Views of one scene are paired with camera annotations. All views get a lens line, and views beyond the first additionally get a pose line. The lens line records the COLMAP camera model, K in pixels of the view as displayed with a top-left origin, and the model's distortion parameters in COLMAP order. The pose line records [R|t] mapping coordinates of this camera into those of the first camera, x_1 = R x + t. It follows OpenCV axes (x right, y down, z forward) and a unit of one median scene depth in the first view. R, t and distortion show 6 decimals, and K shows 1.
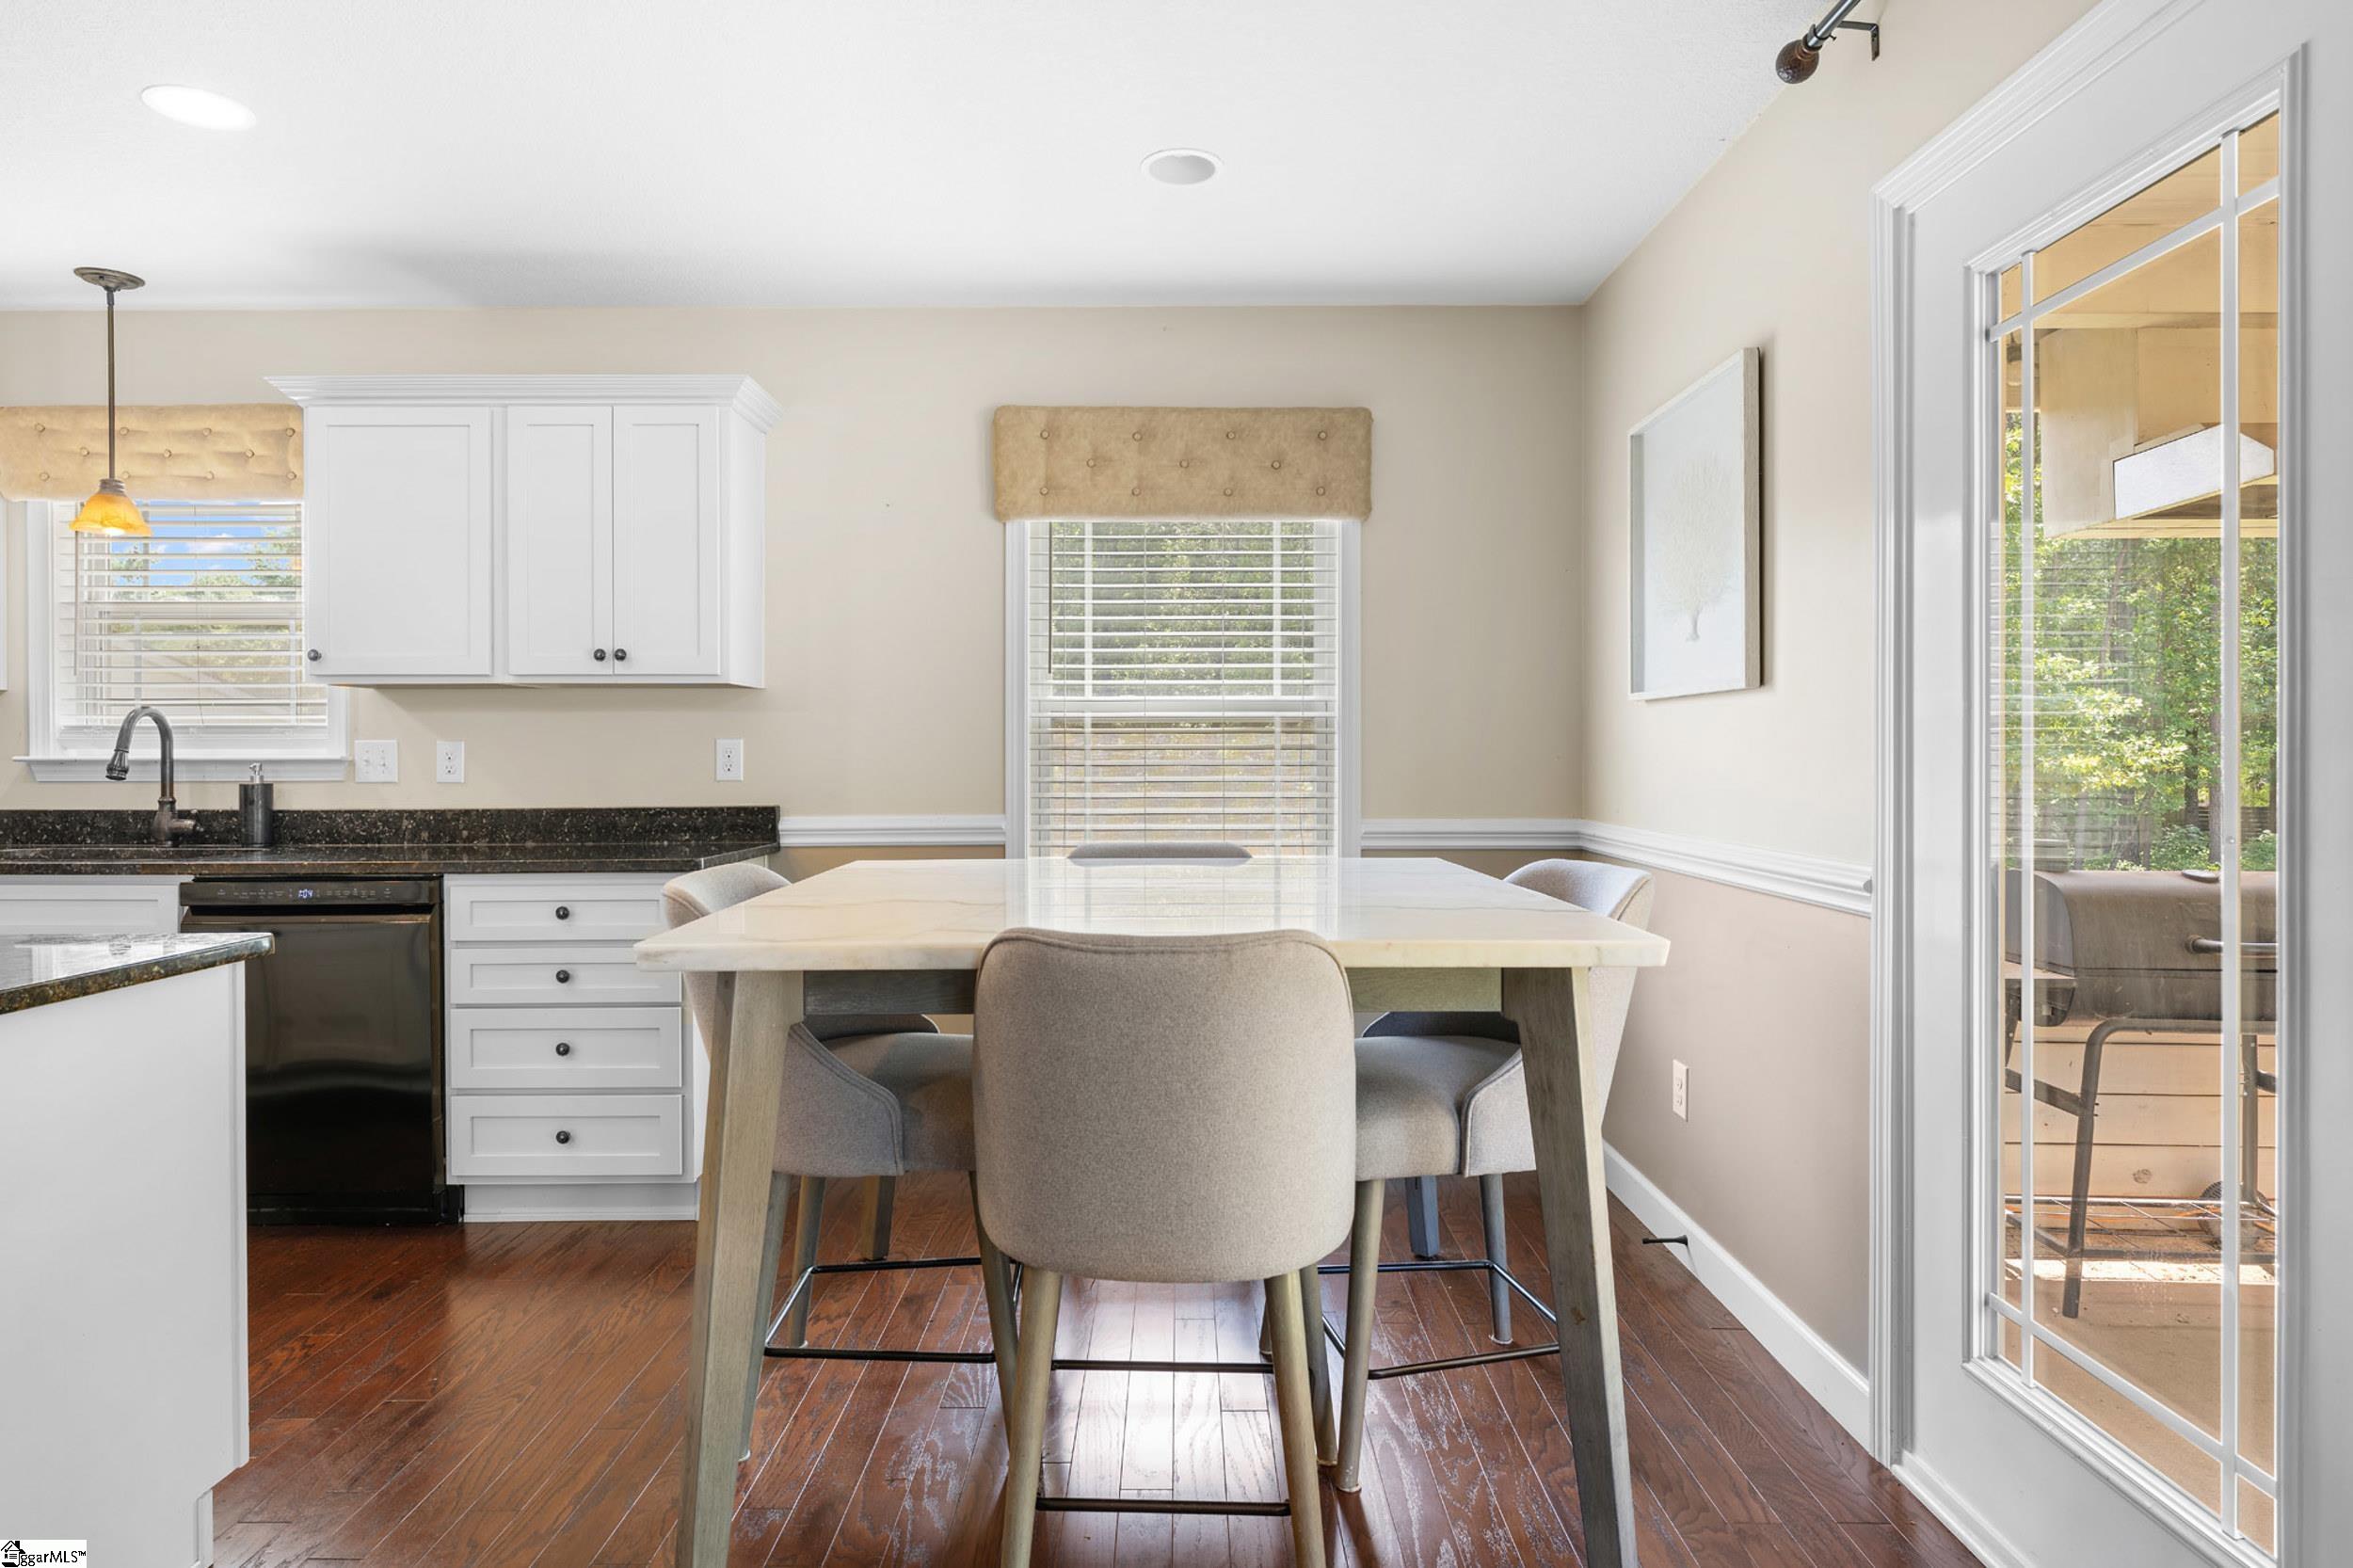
lens RADIAL K [[1317.6, 0, 1166.2], [0, 1317.6, 757.6], [0, 0, 1]] dist [-0.001533, -0.000428]
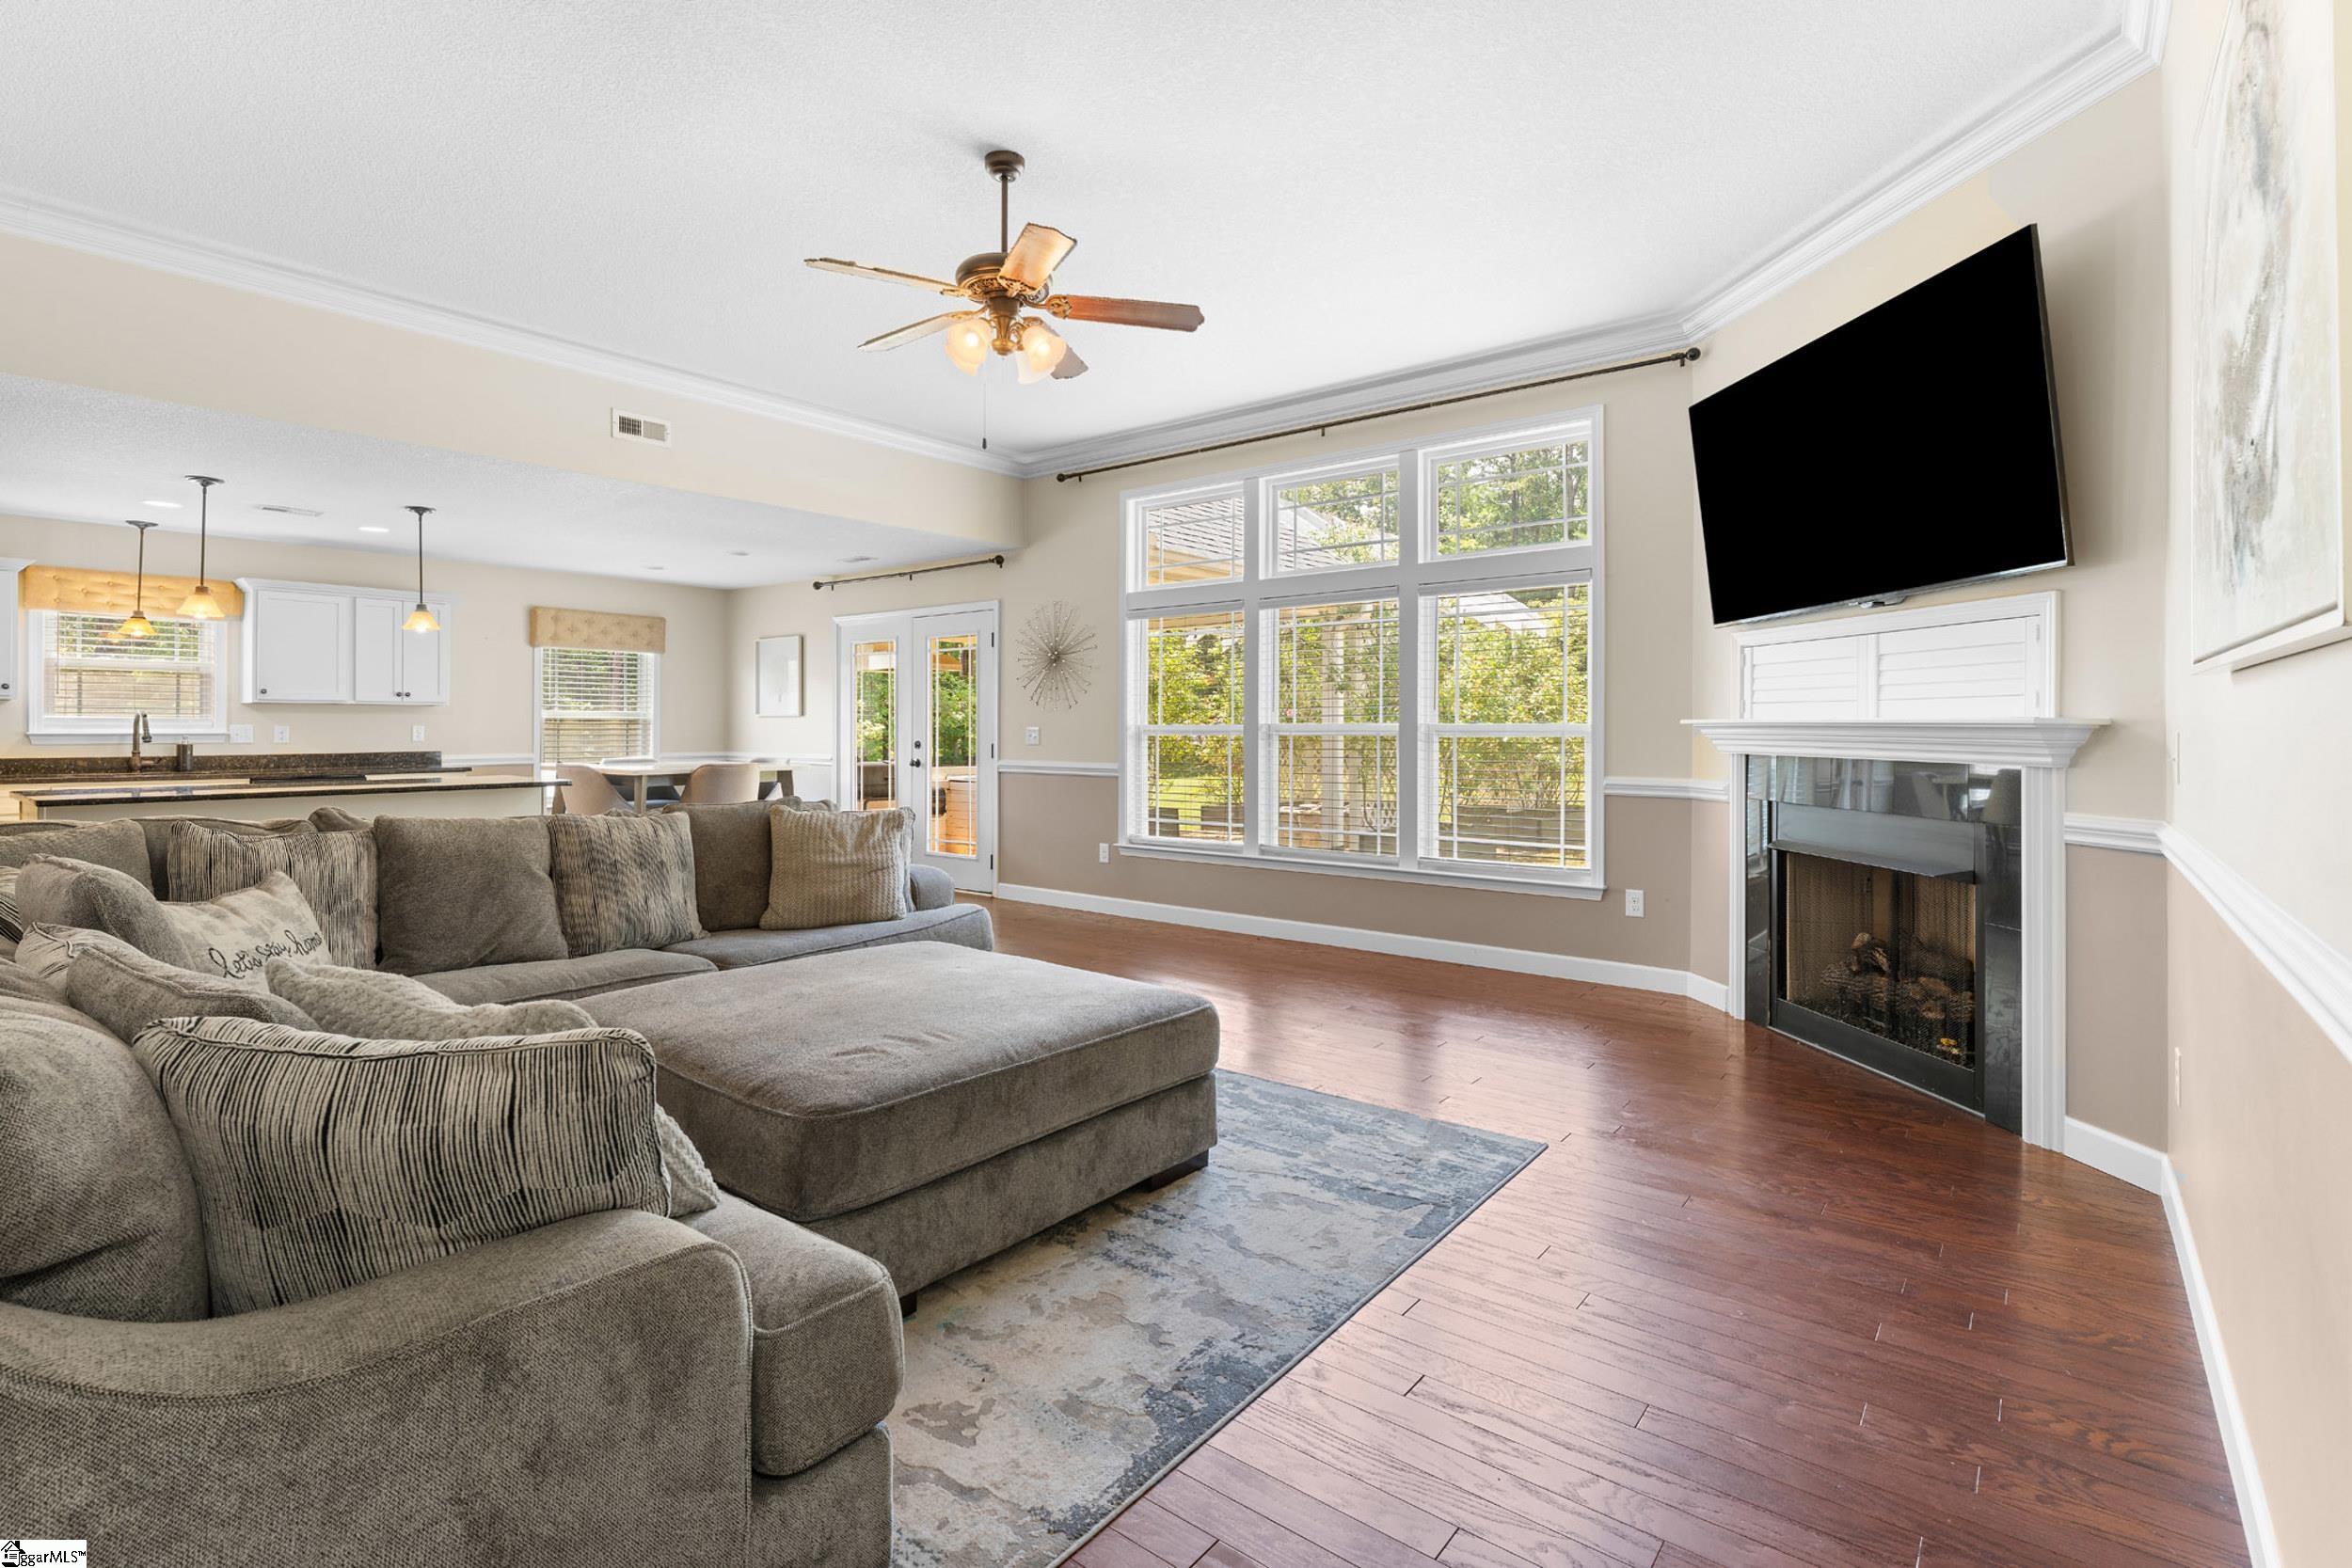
lens RADIAL K [[1095.4, 0, 1150.4], [0, 1095.4, 731.5], [0, 0, 1]] dist [0.001956, -0.001699]
pose [[0.618400, 0.000560, 0.785863, -1.153355], [0.000076, 1.000000, -0.000773, -0.000853], [-0.785863, 0.000538, 0.618400, -1.465621]]
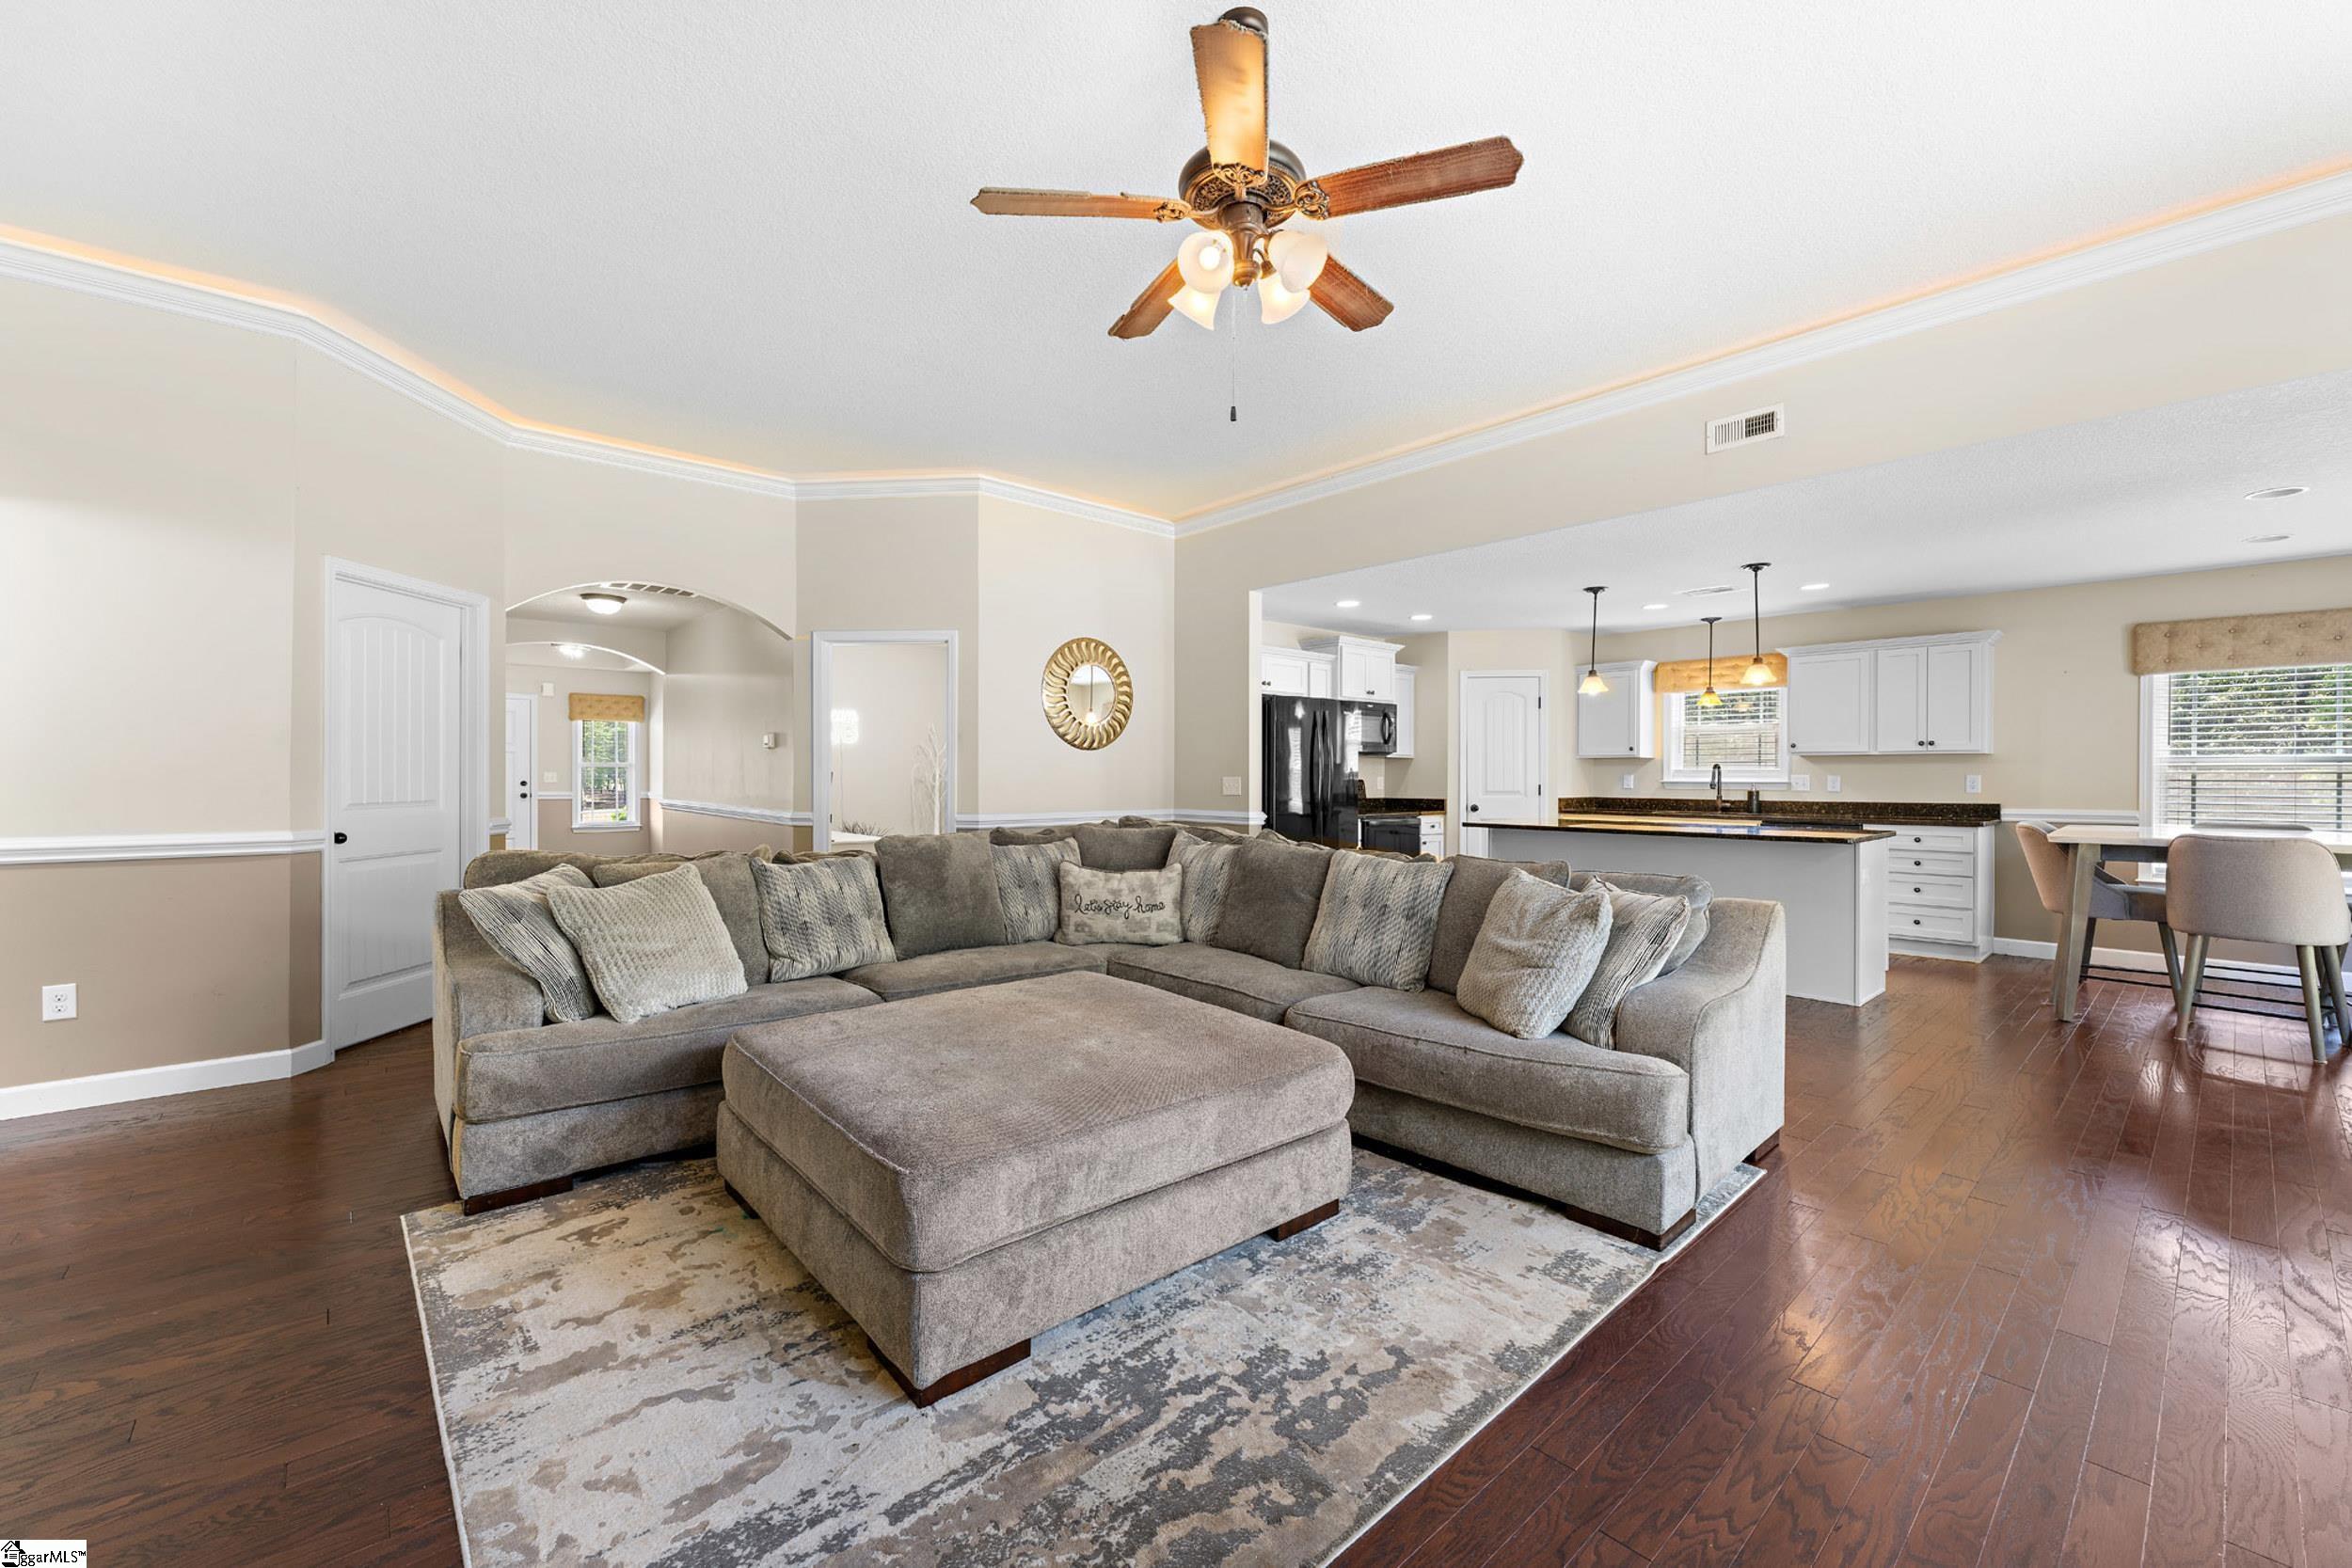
lens RADIAL K [[950.1, 0, 1192.9], [0, 950.1, 777.7], [0, 0, 1]] dist [0.003654, 0.000591]
pose [[0.680627, 0.005261, -0.732612, -0.032008], [-0.006039, 0.999981, 0.001571, -0.004256], [0.732606, 0.003355, 0.680645, -1.225670]]
